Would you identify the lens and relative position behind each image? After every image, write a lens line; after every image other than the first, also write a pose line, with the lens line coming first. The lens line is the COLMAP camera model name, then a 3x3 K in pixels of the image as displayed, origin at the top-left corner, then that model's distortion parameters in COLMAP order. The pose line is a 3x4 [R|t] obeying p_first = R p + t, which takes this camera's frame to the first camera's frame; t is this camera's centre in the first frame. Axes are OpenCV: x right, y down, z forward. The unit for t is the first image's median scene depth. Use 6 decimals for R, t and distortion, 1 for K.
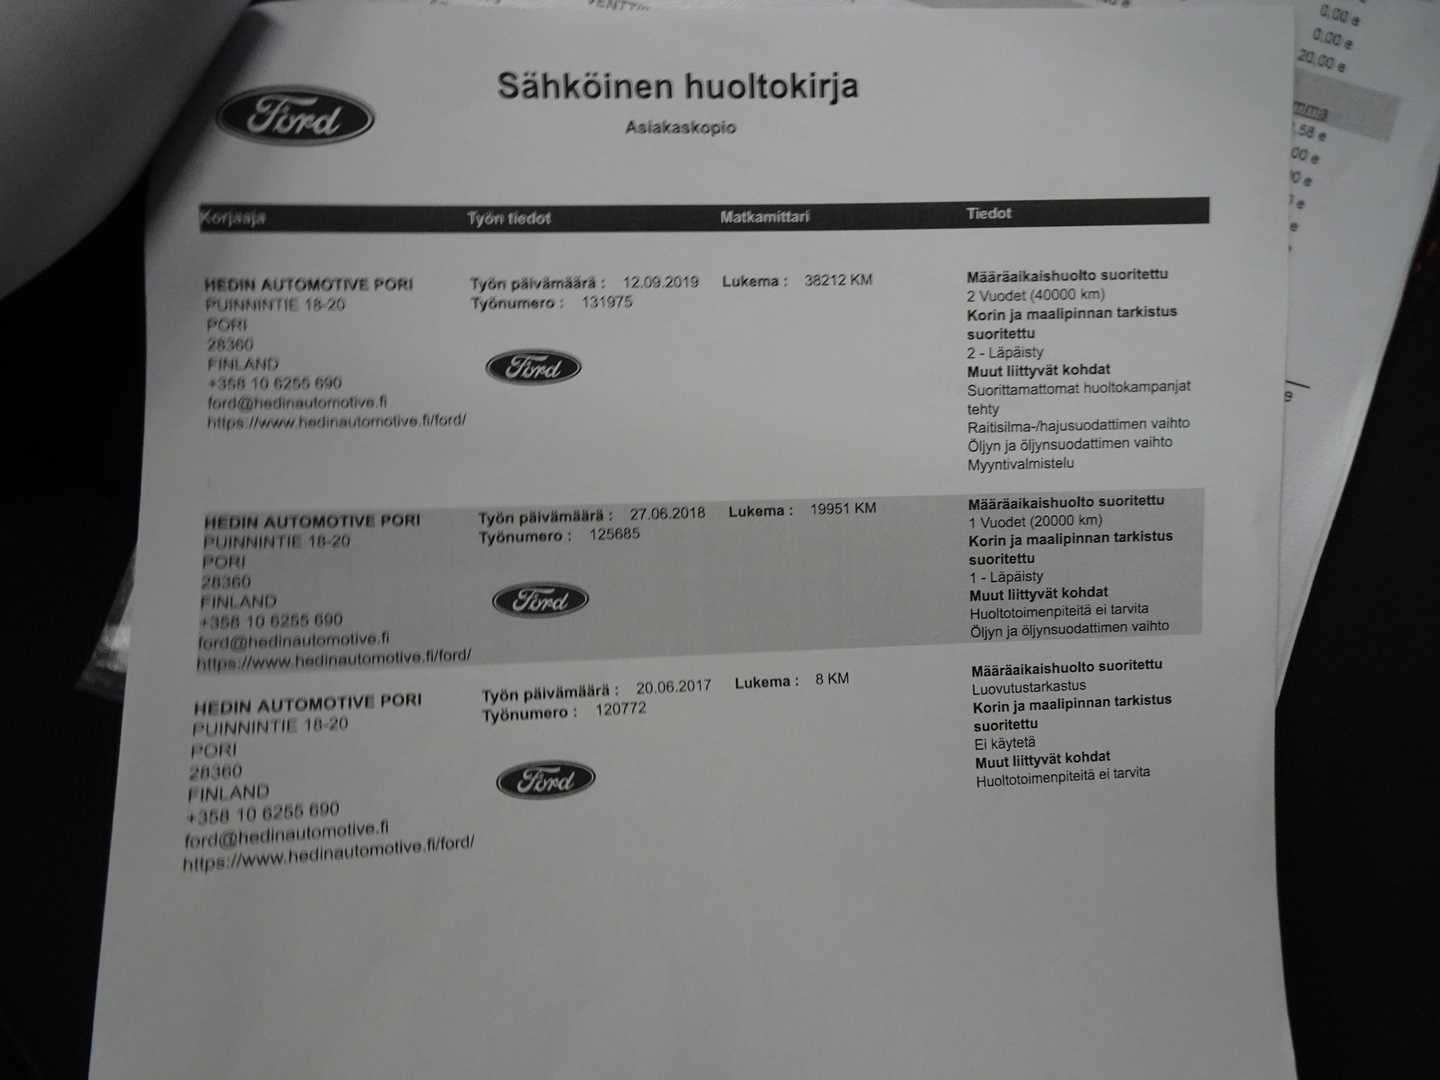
lens RADIAL K [[1211.4, 0, 720.0], [0, 1211.4, 540.0], [0, 0, 1]] dist [0.093998, 0.001375]
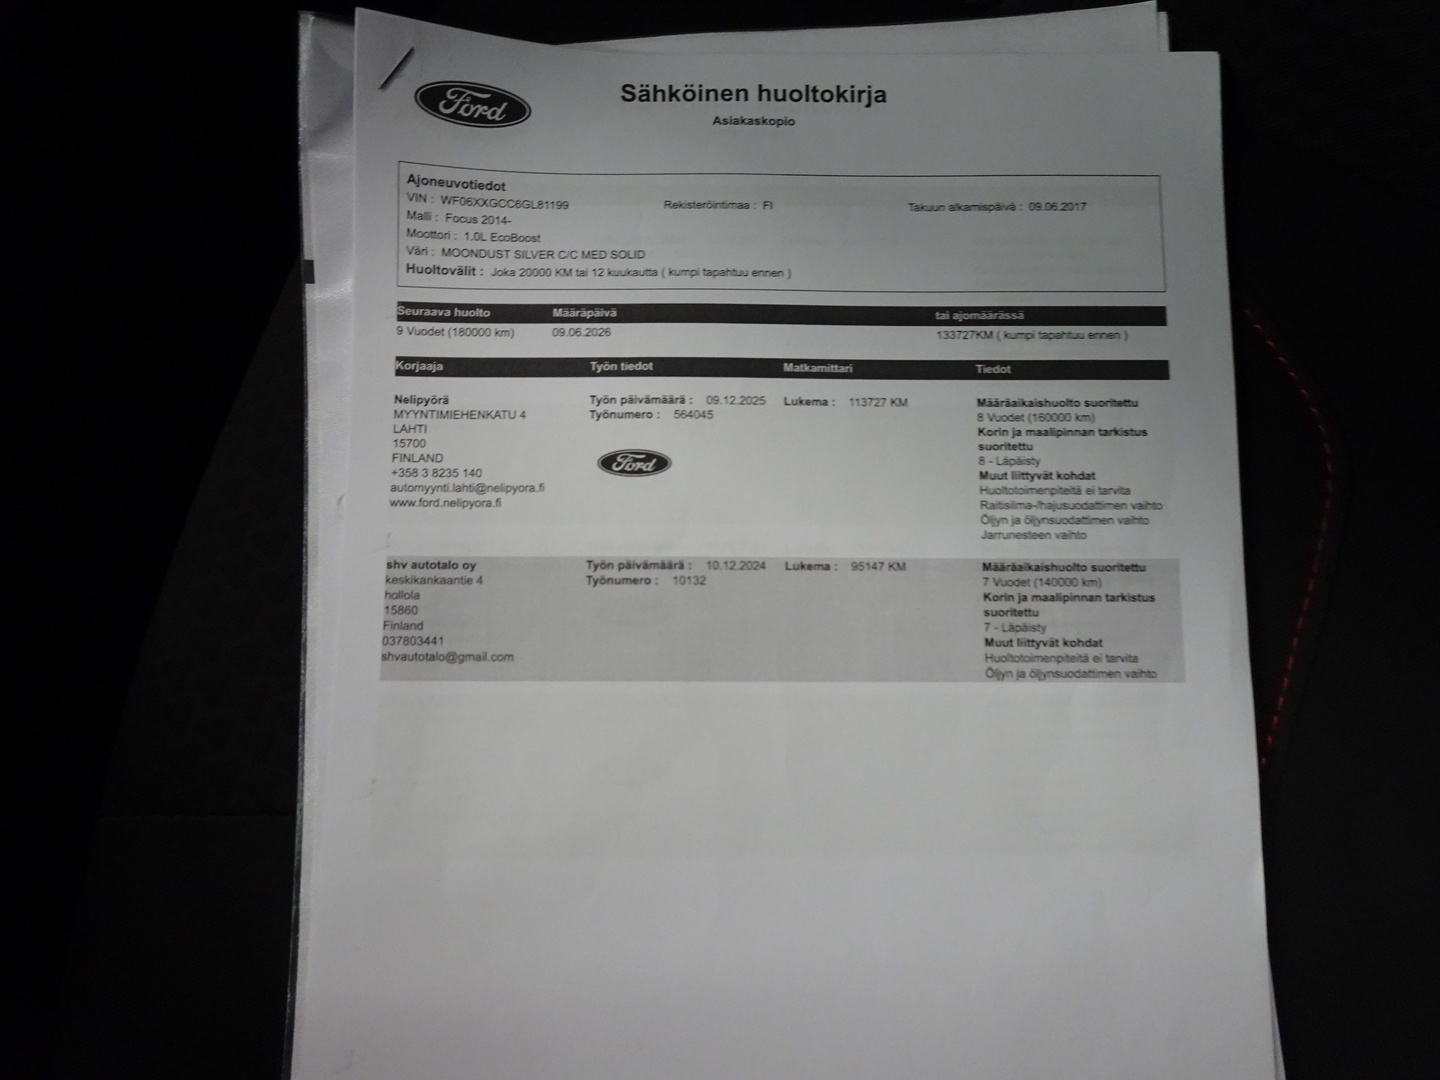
lens RADIAL K [[981.9, 0, 720.0], [0, 981.9, 540.0], [0, 0, 1]] dist [0.046871, 0.001624]
pose [[0.997874, 0.016820, -0.062962, 0.003288], [-0.028706, 0.980793, -0.192930, 0.146149], [0.058507, 0.194327, 0.979190, 0.010134]]
